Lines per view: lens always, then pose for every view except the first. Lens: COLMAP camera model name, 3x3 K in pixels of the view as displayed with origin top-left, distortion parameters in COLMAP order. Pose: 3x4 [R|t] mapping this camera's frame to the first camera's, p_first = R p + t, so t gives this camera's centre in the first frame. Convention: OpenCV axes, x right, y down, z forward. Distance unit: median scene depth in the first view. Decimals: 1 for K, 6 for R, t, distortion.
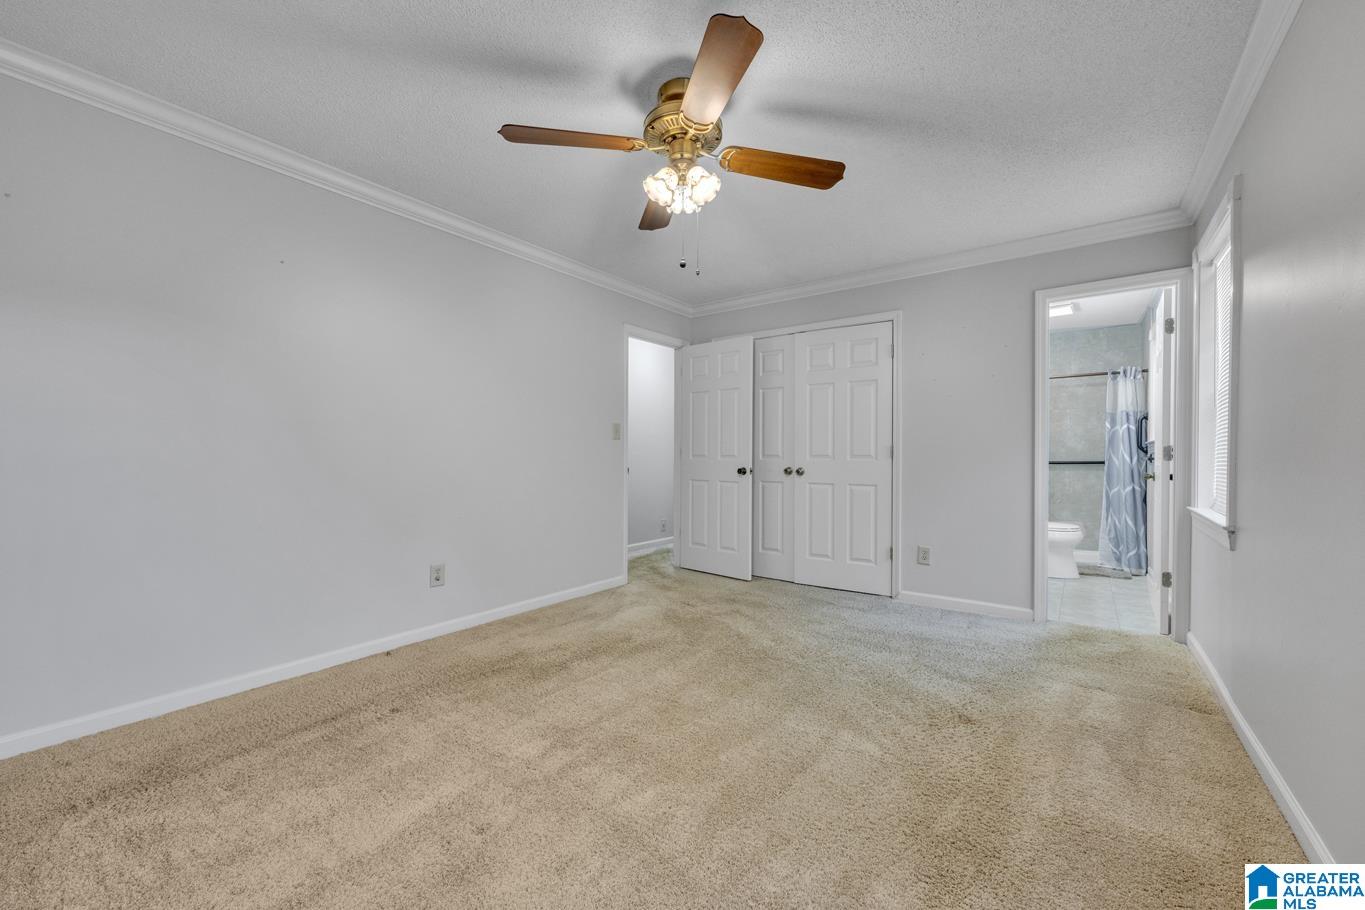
lens RADIAL K [[537.6, 0, 688.1], [0, 537.6, 458.5], [0, 0, 1]] dist [0.002255, 0.000160]
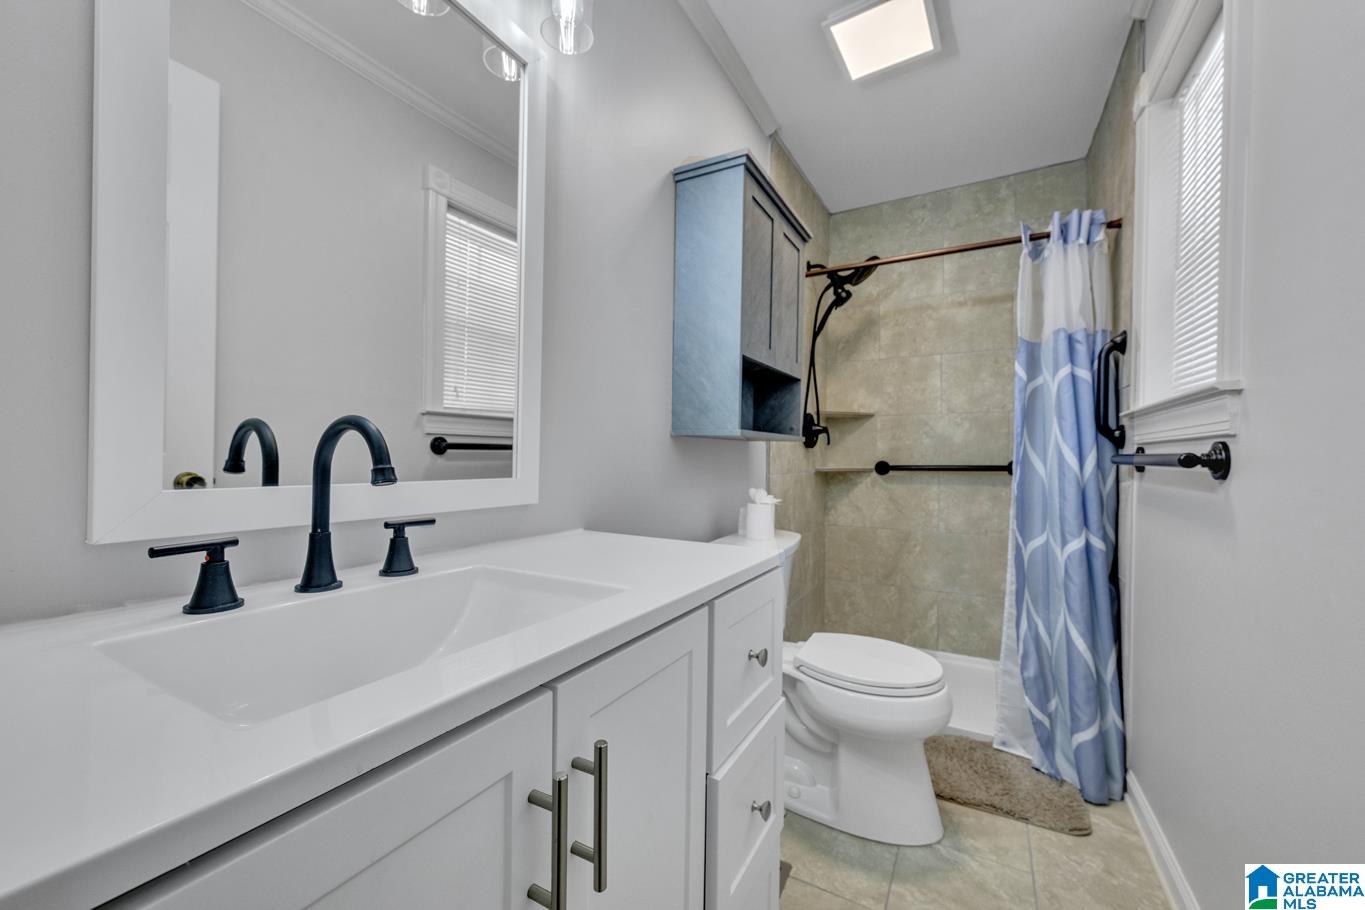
lens RADIAL K [[537.6, 0, 677.3], [0, 537.6, 452.7], [0, 0, 1]] dist [0.002255, 0.000160]
pose [[0.992890, 0.013571, 0.118259, 0.507154], [-0.012394, 0.999866, -0.010680, 0.002562], [-0.118388, 0.009138, 0.992925, 0.667882]]
